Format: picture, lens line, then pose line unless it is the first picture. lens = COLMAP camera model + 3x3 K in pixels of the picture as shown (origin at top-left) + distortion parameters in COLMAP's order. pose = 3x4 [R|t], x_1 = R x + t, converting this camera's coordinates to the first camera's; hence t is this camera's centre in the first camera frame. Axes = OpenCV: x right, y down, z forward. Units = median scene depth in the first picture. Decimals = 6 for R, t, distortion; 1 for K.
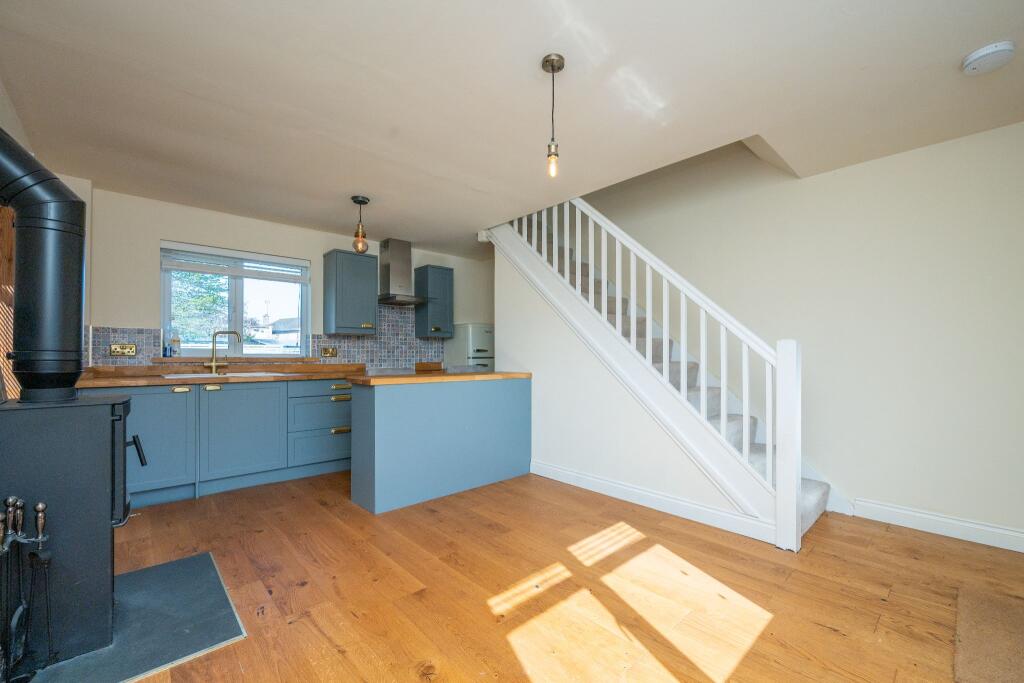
lens RADIAL K [[418.6, 0, 532.7], [0, 418.6, 354.3], [0, 0, 1]] dist [0.002390, 0.000249]
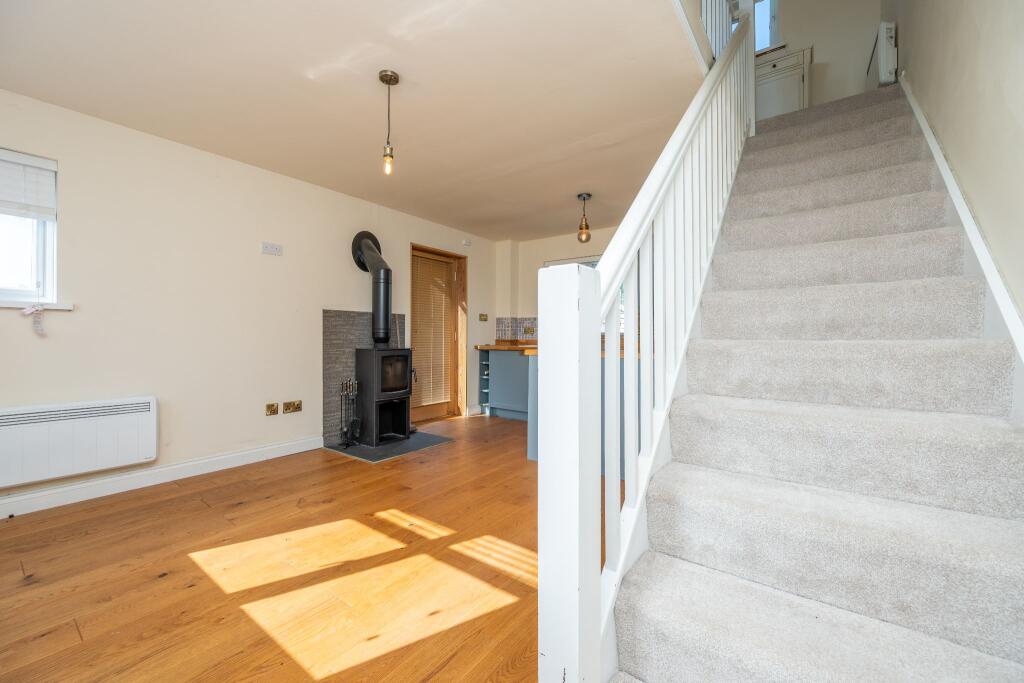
lens RADIAL K [[403.3, 0, 498.2], [0, 403.3, 338.3], [0, 0, 1]] dist [0.001676, 0.000146]
pose [[0.161576, 0.000651, -0.986860, 1.088260], [-0.003779, 0.999993, 0.000041, 0.035297], [0.986853, 0.003723, 0.161577, 0.996804]]
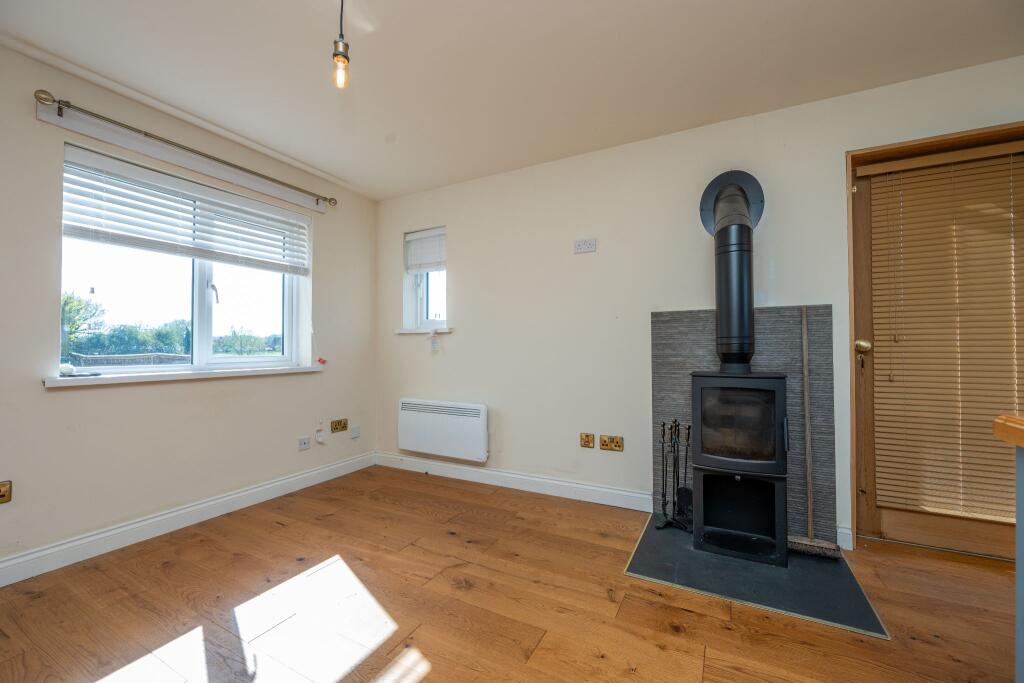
lens RADIAL K [[406.8, 0, 519.9], [0, 406.8, 342.6], [0, 0, 1]] dist [0.009174, 0.000077]
pose [[-0.941485, -0.004036, -0.337029, -0.006153], [0.002020, 0.999843, -0.017615, 0.024543], [0.337048, -0.017265, -0.941329, 1.557912]]
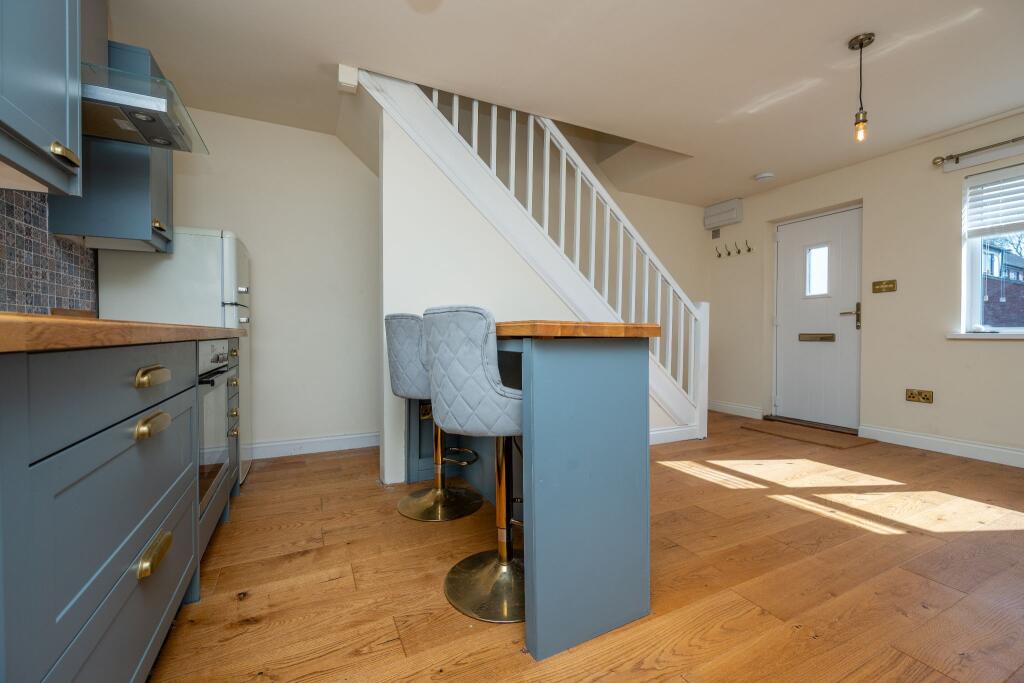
lens RADIAL K [[403.3, 0, 498.2], [0, 403.3, 338.3], [0, 0, 1]] dist [0.001676, 0.000146]
pose [[0.327470, -0.009889, 0.944810, -1.177736], [-0.005999, 0.999903, 0.012545, 0.095781], [-0.944842, -0.009776, 0.327379, 1.392020]]
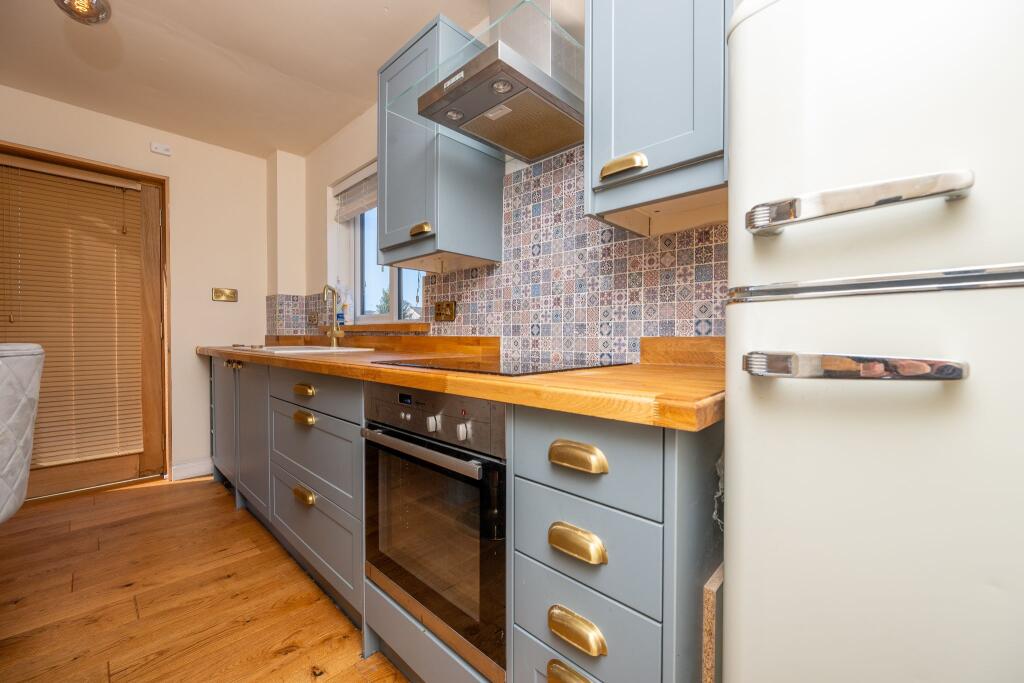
lens RADIAL K [[403.3, 0, 498.2], [0, 403.3, 338.3], [0, 0, 1]] dist [0.001676, 0.000146]
pose [[0.022799, 0.007461, -0.999712, -0.096797], [0.001669, 0.999970, 0.007501, 0.046407], [0.999739, -0.001839, 0.022785, 2.278320]]
